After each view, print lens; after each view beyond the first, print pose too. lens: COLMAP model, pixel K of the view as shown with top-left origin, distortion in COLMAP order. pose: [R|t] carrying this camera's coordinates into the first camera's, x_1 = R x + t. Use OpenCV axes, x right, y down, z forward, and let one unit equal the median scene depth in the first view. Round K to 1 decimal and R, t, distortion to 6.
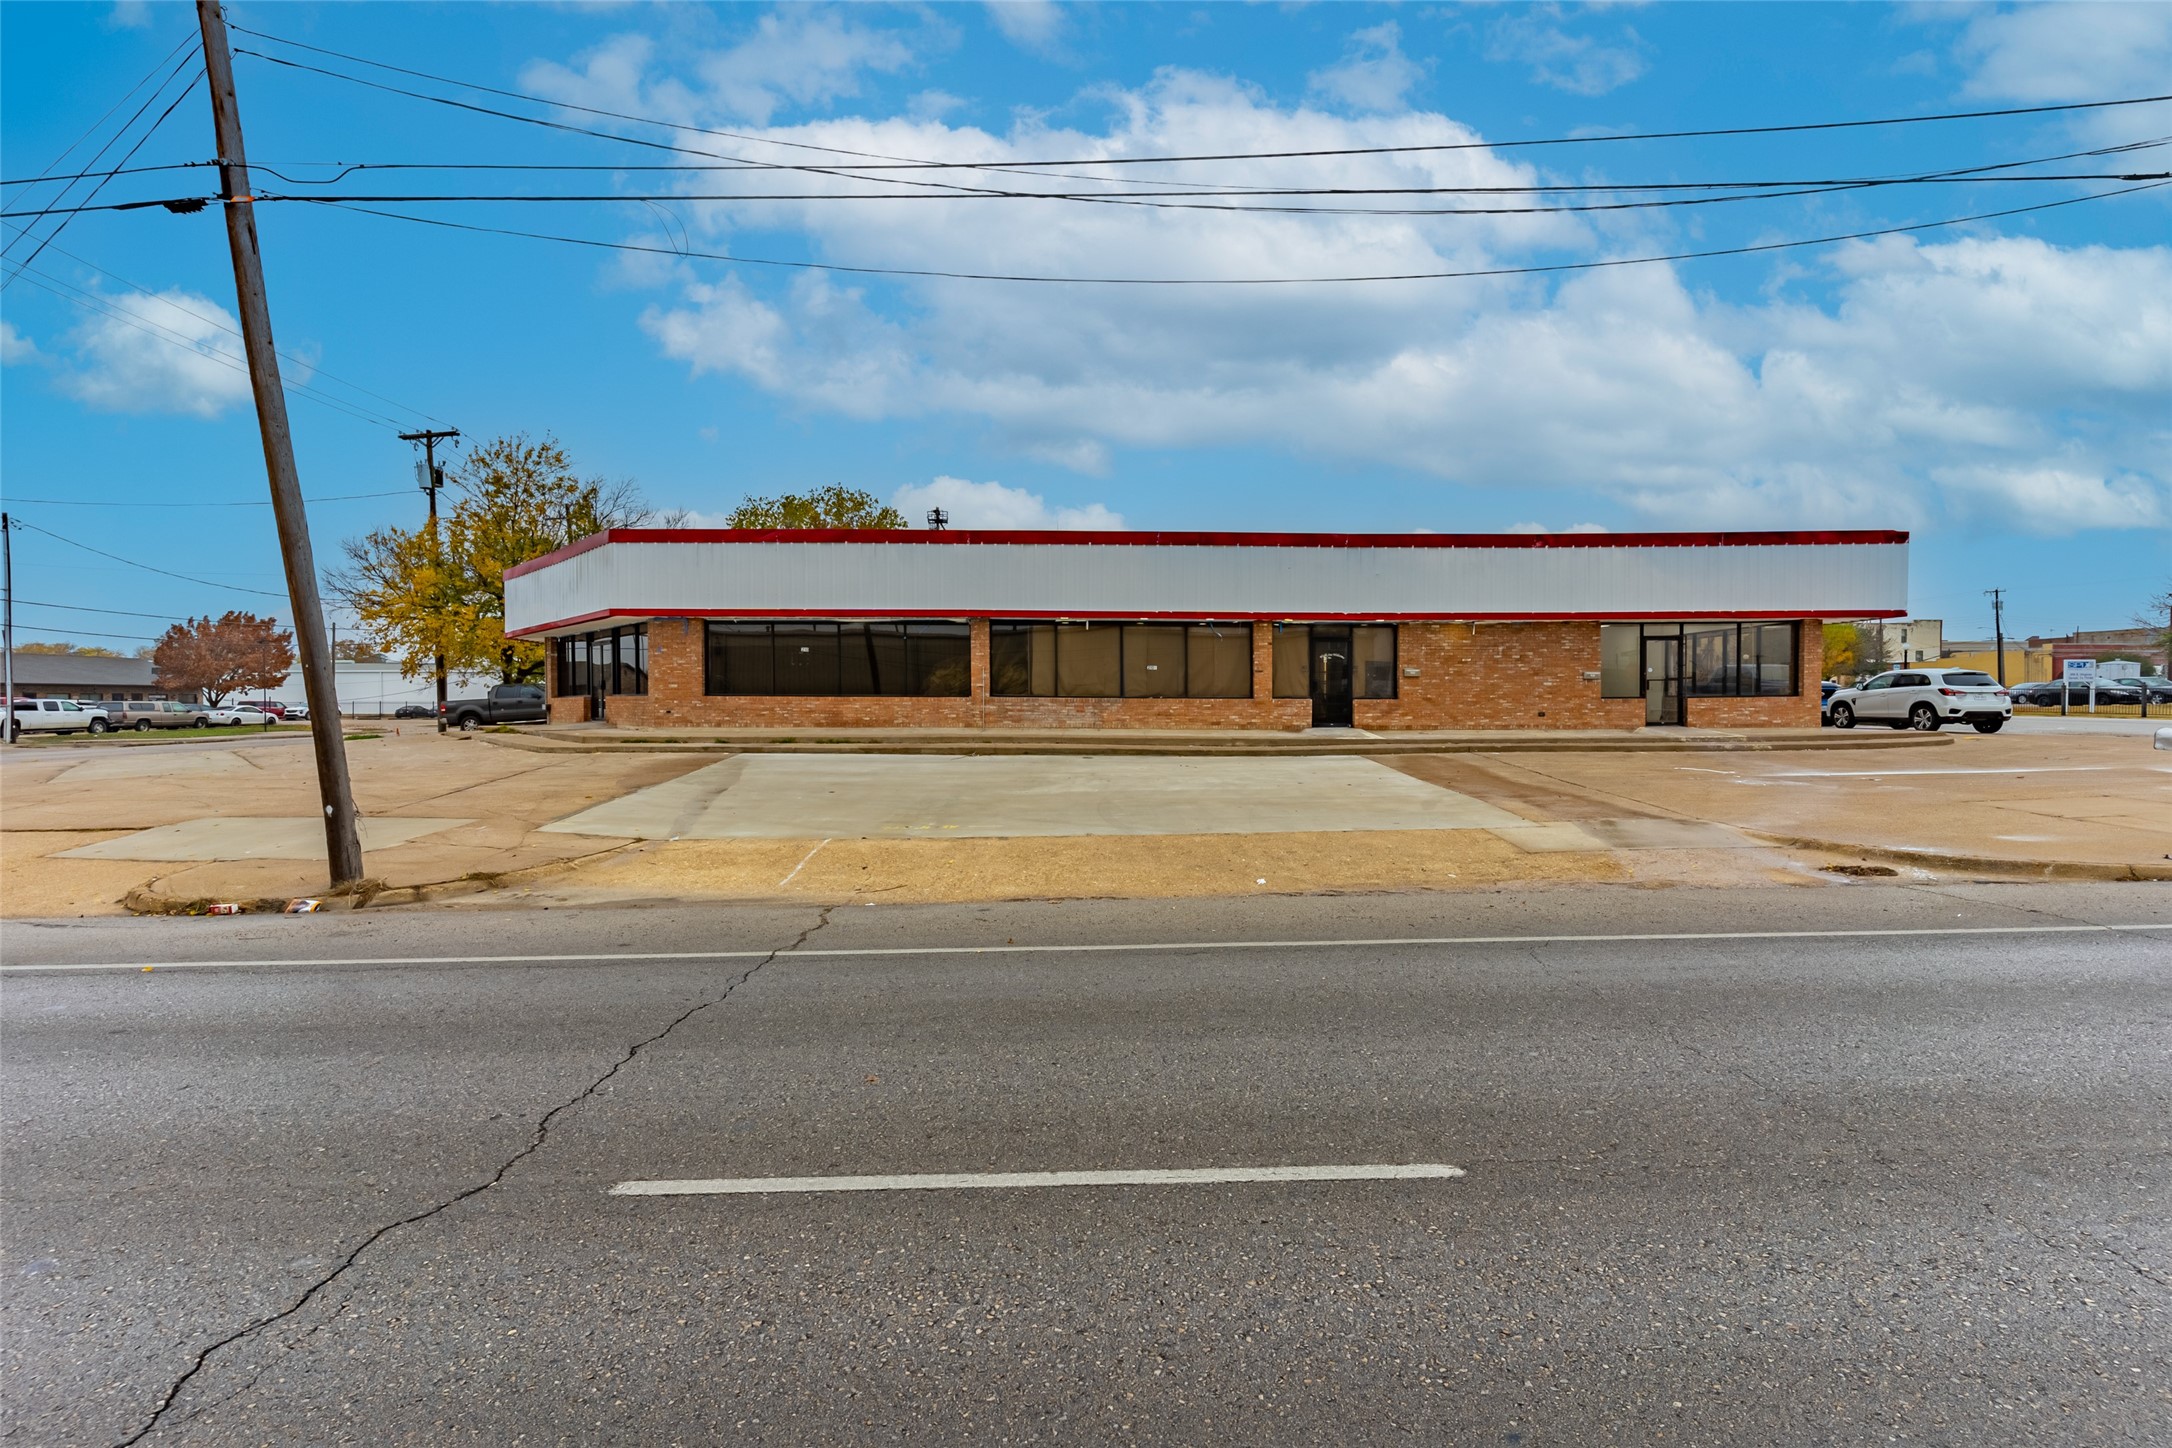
lens RADIAL K [[1055.9, 0, 1087.8], [0, 1055.9, 721.9], [0, 0, 1]] dist [0.004827, 0.000596]
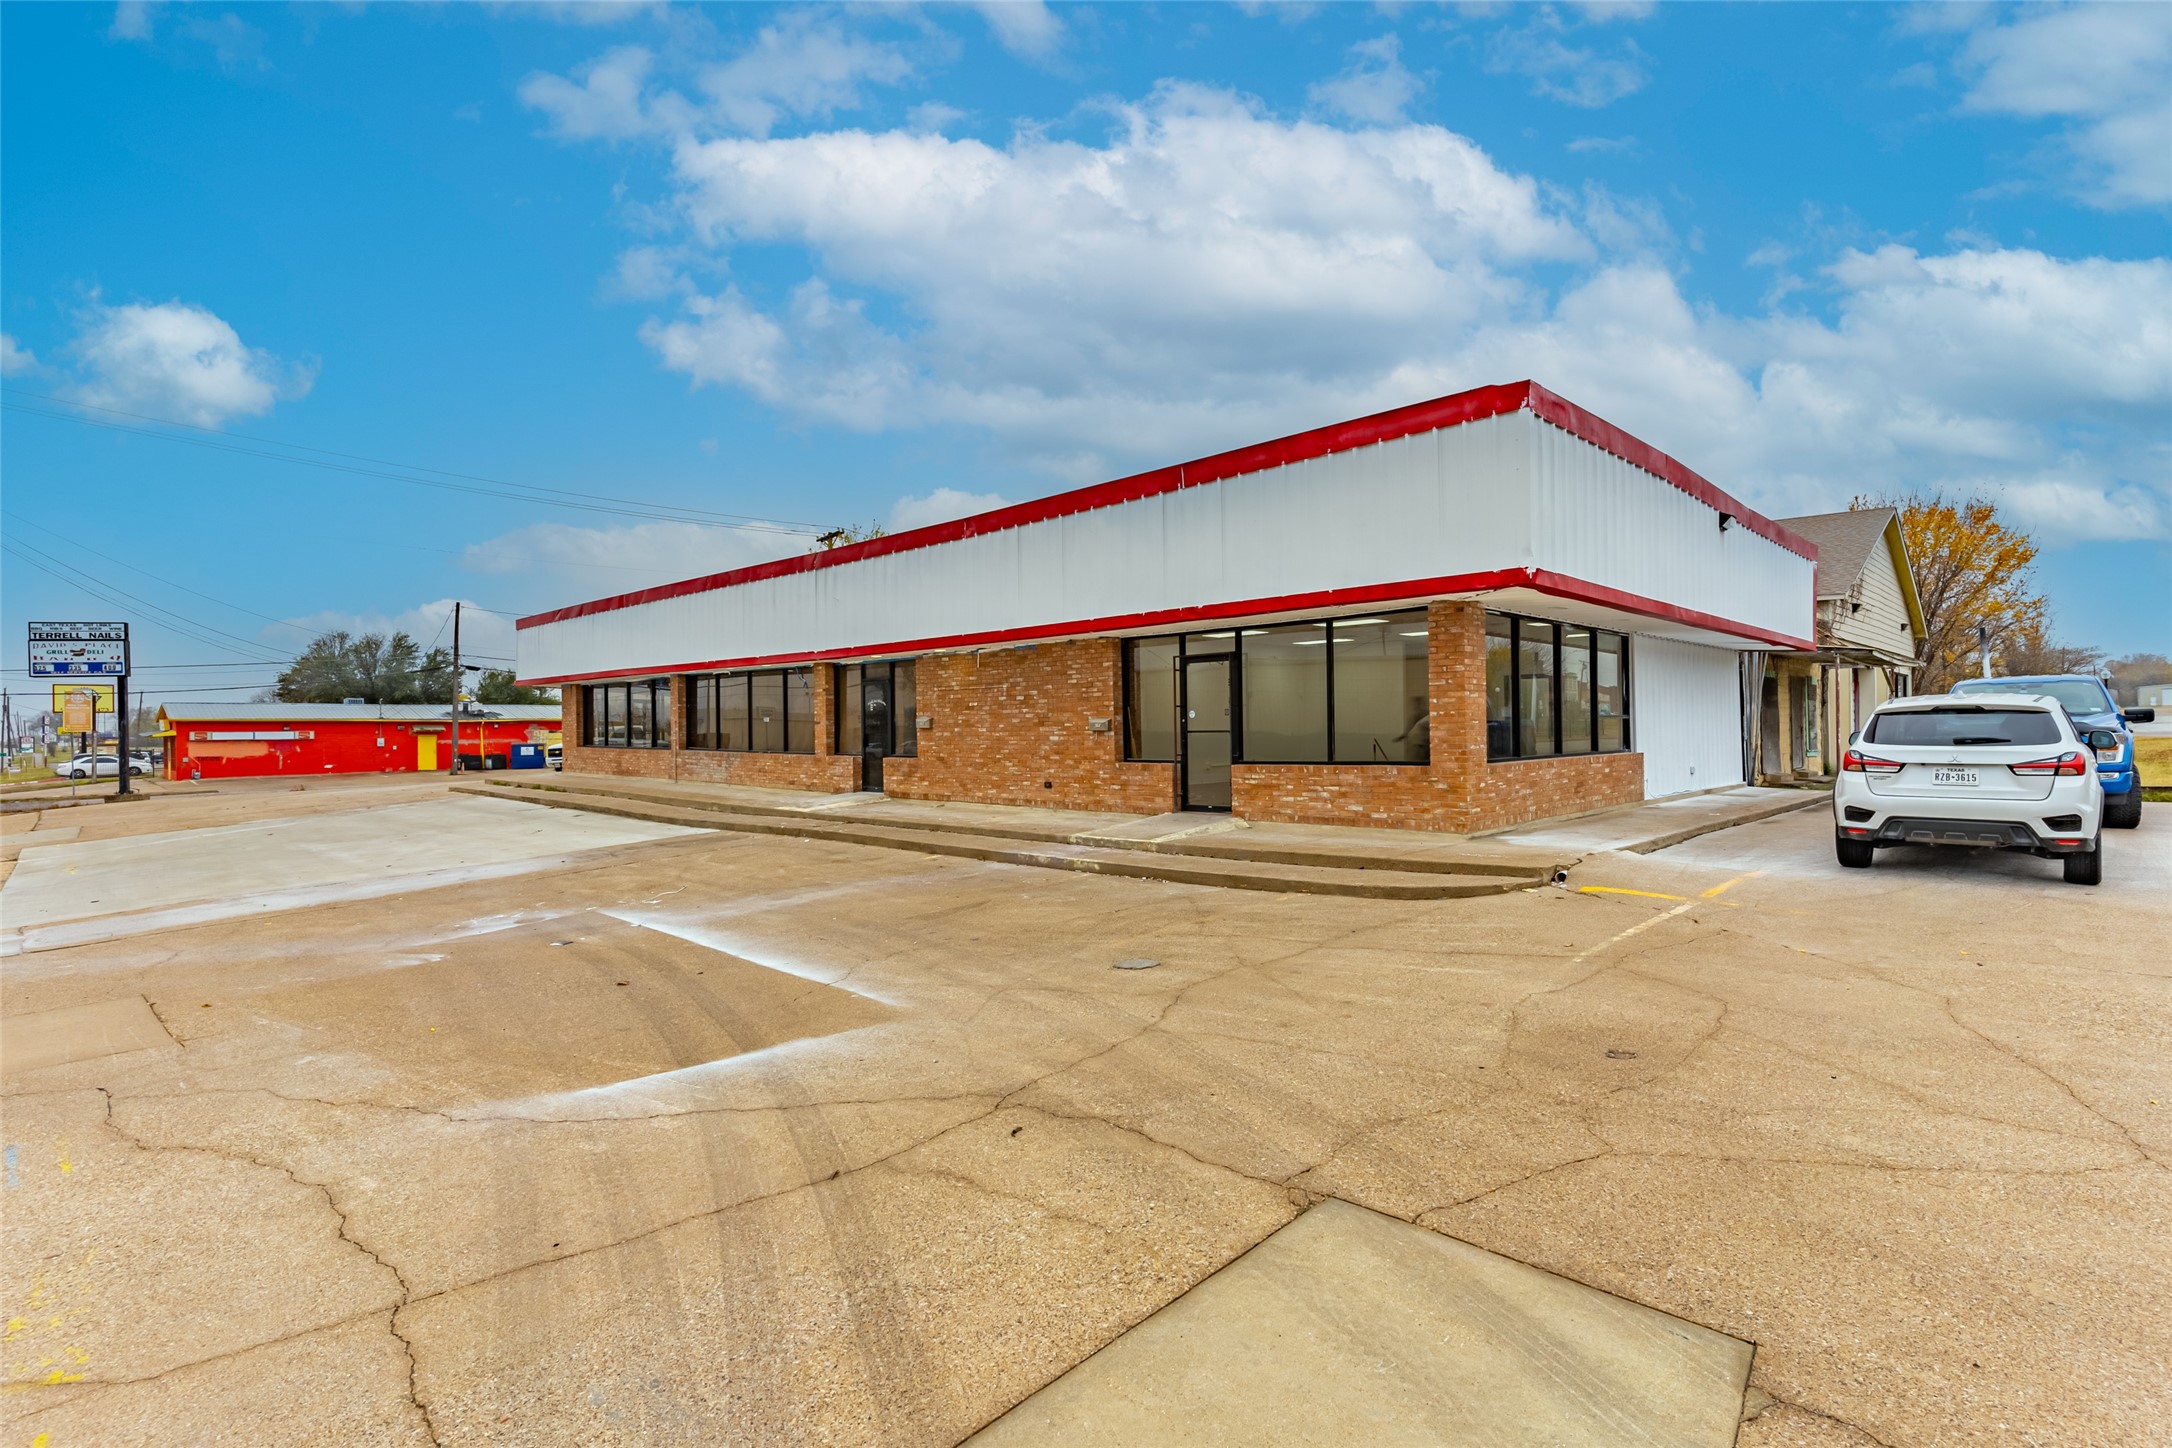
lens RADIAL K [[1055.9, 0, 1089.0], [0, 1055.9, 719.0], [0, 0, 1]] dist [0.004827, 0.000596]
pose [[0.687269, -0.010077, -0.726333, 0.922440], [0.005885, 0.999948, -0.008305, -0.042399], [0.726379, 0.001433, 0.687293, 0.569374]]
